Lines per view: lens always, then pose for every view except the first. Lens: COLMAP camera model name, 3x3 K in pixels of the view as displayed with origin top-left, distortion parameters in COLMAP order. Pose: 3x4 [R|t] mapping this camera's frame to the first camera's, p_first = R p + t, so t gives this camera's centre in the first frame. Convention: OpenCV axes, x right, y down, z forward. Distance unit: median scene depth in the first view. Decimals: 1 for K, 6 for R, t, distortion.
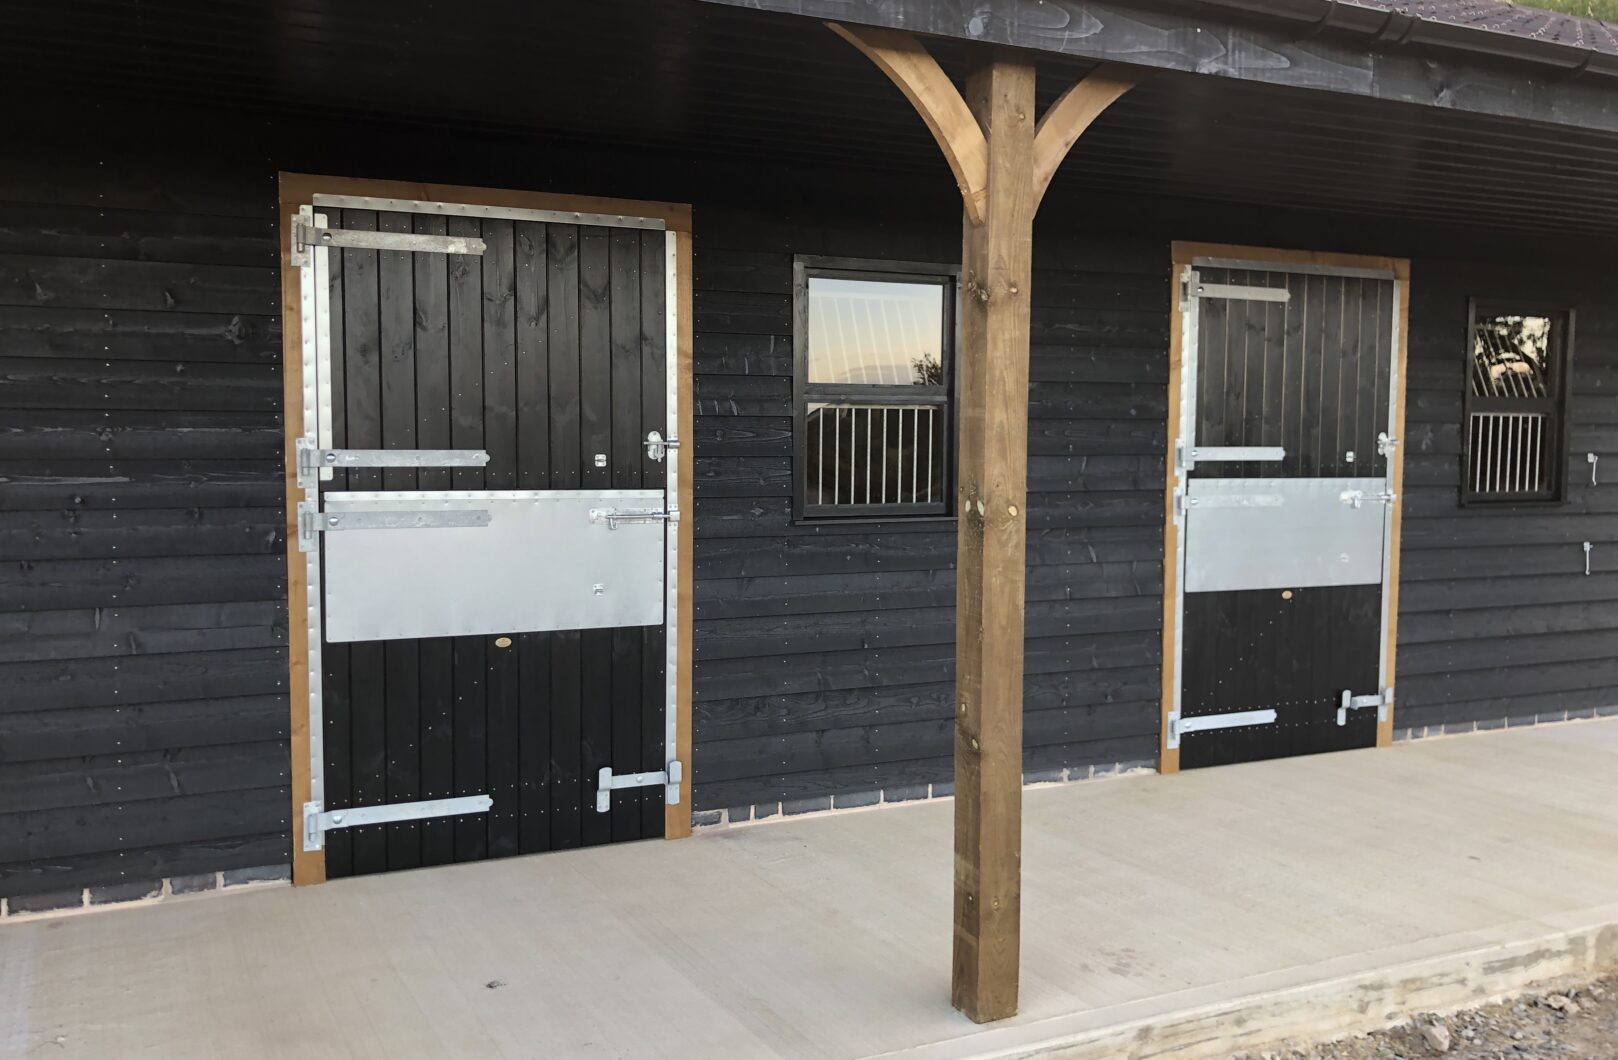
lens RADIAL K [[1536.8, 0, 807.3], [0, 1536.8, 586.2], [0, 0, 1]] dist [0.031303, -0.012247]
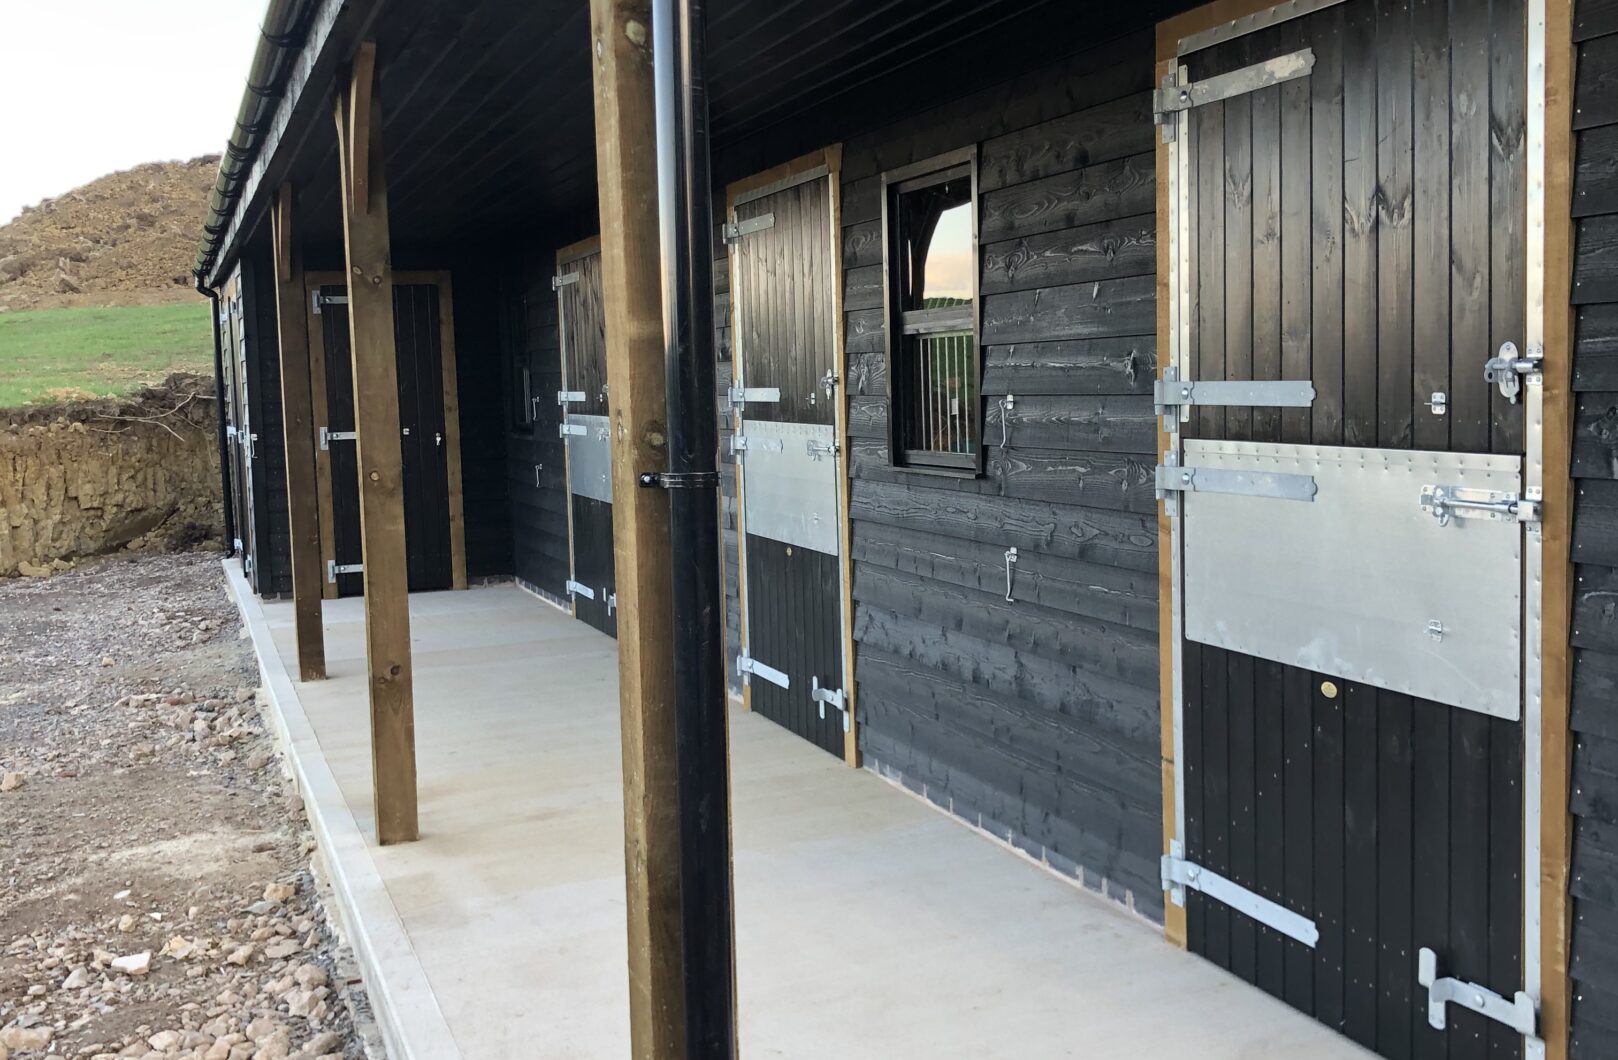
lens RADIAL K [[1753.5, 0, 809.0], [0, 1753.5, 530.0], [0, 0, 1]] dist [0.001833, -0.000704]
pose [[-0.126730, 0.086303, -0.988176, 0.640154], [-0.068954, 0.993032, 0.095571, -0.098620], [0.989538, 0.080250, -0.119896, 1.062589]]
